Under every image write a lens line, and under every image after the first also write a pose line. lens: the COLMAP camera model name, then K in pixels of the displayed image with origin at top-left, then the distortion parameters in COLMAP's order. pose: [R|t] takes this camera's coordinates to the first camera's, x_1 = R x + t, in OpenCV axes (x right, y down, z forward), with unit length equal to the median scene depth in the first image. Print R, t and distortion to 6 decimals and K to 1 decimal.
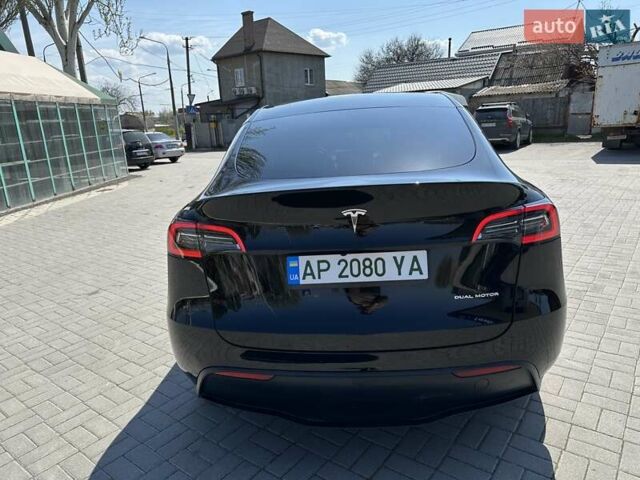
lens RADIAL K [[448.0, 0, 323.1], [0, 448.0, 244.9], [0, 0, 1]] dist [0.053710, -0.066710]
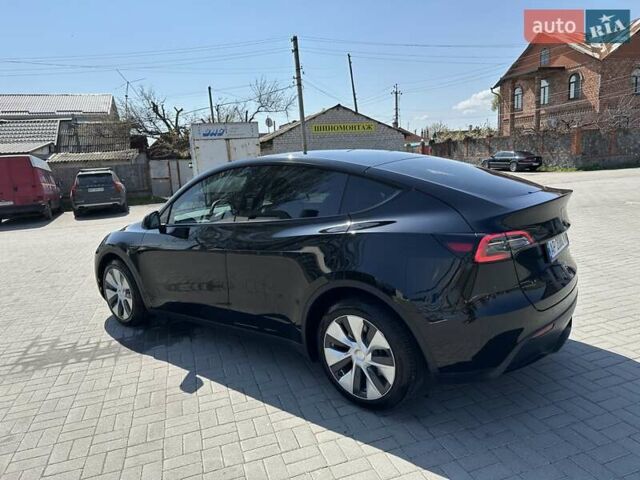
lens RADIAL K [[448.0, 0, 322.1], [0, 448.0, 237.7], [0, 0, 1]] dist [0.053710, -0.066710]
pose [[0.570062, -0.118693, 0.812983, -0.218698], [0.246591, 0.968608, -0.031495, -0.016090], [-0.783724, 0.218428, 0.581435, 0.084434]]
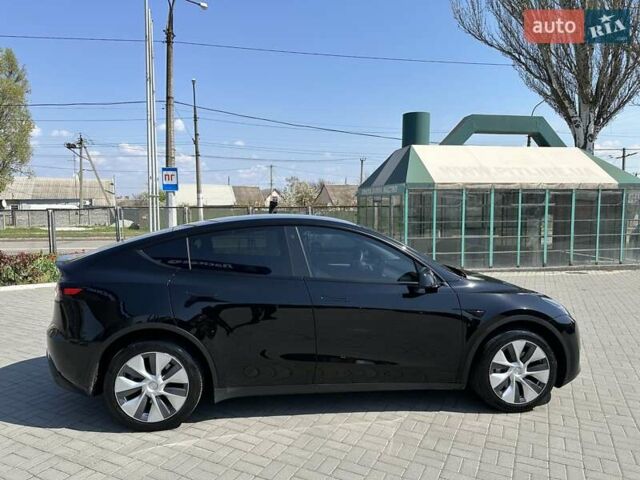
lens RADIAL K [[448.0, 0, 318.6], [0, 448.0, 245.4], [0, 0, 1]] dist [0.053710, -0.066710]
pose [[0.195319, 0.133054, -0.971672, 0.329756], [-0.272738, 0.959042, 0.076500, -0.089251], [0.942053, 0.250070, 0.223608, 0.198728]]
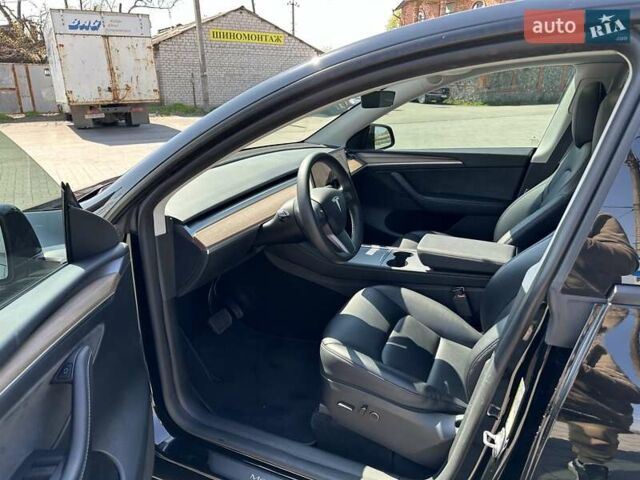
lens RADIAL K [[448.0, 0, 322.2], [0, 448.0, 241.6], [0, 0, 1]] dist [0.053710, -0.066710]
pose [[0.340321, -0.266113, 0.901868, -0.099796], [0.233020, 0.953069, 0.193290, -0.067610], [-0.910980, 0.144373, 0.386358, 0.273357]]
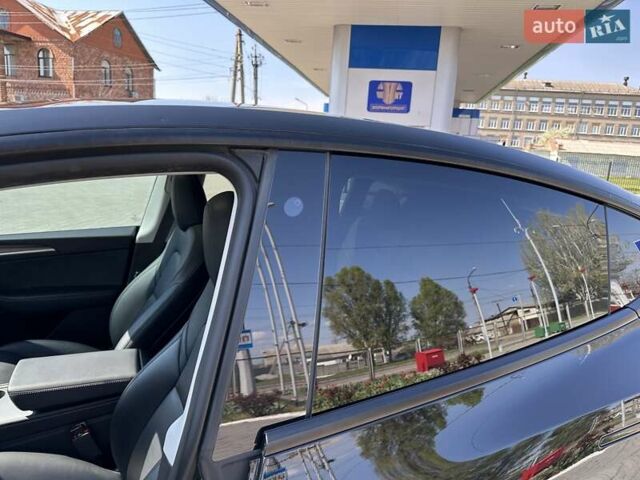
lens RADIAL K [[448.0, 0, 323.3], [0, 448.0, 244.9], [0, 0, 1]] dist [0.053710, -0.066710]
pose [[-0.467740, -0.165223, 0.868286, -0.081708], [0.196817, 0.938238, 0.284558, -0.075285], [-0.861674, 0.303992, -0.406332, 0.271472]]
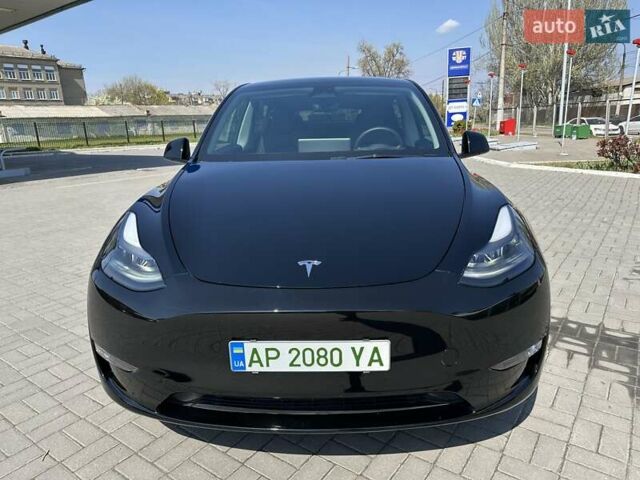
lens RADIAL K [[448.0, 0, 323.6], [0, 448.0, 240.3], [0, 0, 1]] dist [0.053710, -0.066710]
pose [[-0.995609, 0.092962, -0.011008, 0.029221], [0.074752, 0.860293, 0.504289, -0.134717], [0.056350, 0.501252, -0.863465, 0.533047]]
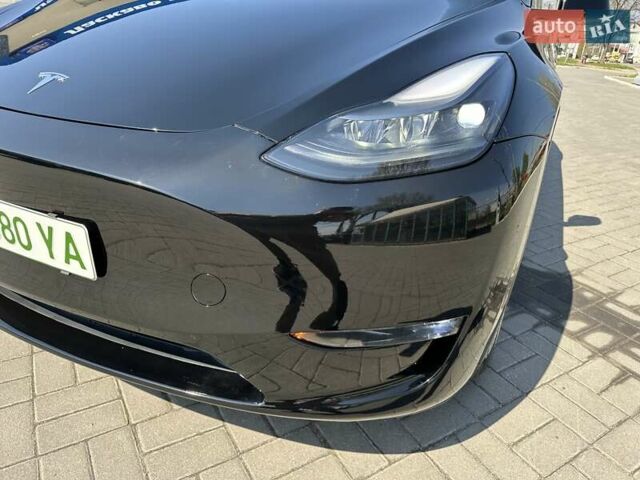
lens RADIAL K [[448.0, 0, 325.9], [0, 448.0, 235.7], [0, 0, 1]] dist [0.053710, -0.066710]
pose [[-0.934347, -0.154365, 0.321197, -0.031226], [0.076642, 0.793180, 0.604145, -0.091472], [-0.348026, 0.589098, -0.729274, 0.486518]]
